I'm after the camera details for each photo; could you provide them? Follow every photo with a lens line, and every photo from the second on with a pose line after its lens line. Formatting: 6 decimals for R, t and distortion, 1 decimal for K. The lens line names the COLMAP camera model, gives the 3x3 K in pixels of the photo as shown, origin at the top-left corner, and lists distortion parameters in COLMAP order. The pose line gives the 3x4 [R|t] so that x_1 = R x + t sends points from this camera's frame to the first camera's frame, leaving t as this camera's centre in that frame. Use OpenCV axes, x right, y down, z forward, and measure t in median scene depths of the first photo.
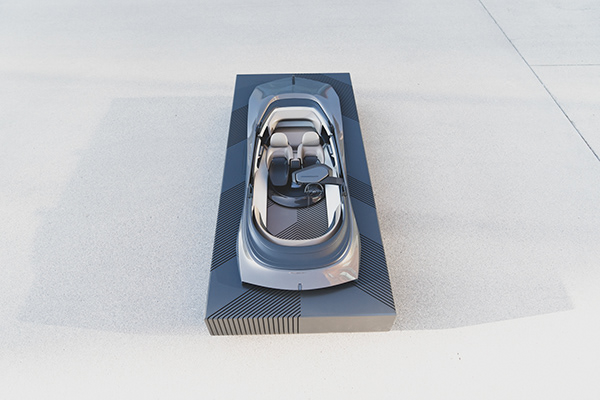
lens RADIAL K [[404.1, 0, 300.0], [0, 404.1, 200.0], [0, 0, 1]] dist [-0.023588, -0.000412]
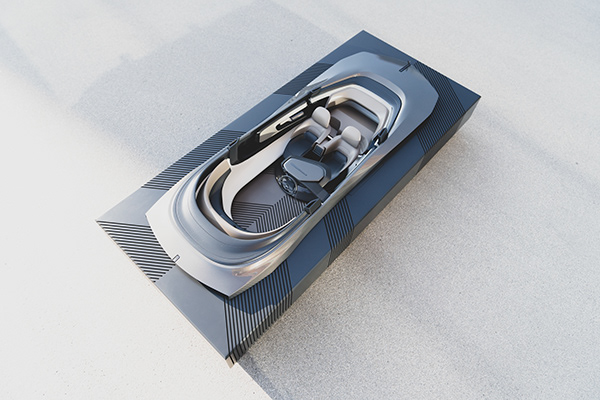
lens RADIAL K [[404.1, 0, 300.0], [0, 404.1, 200.0], [0, 0, 1]] dist [-0.023588, -0.000412]
pose [[0.718894, 0.600825, -0.349572, 0.309478], [-0.552570, 0.799056, 0.237015, -0.180759], [0.421732, 0.022774, 0.906434, 0.216792]]
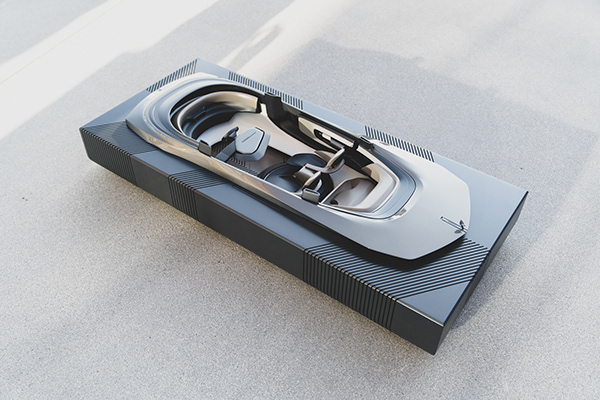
lens RADIAL K [[579.5, 0, 300.0], [0, 579.5, 200.0], [0, 0, 1]] dist [0.001389, -0.000514]
pose [[-0.604985, 0.538969, -0.586093, 0.638503], [-0.610583, 0.158420, 0.775946, -0.900046], [0.511060, 0.827294, 0.233243, 0.772487]]
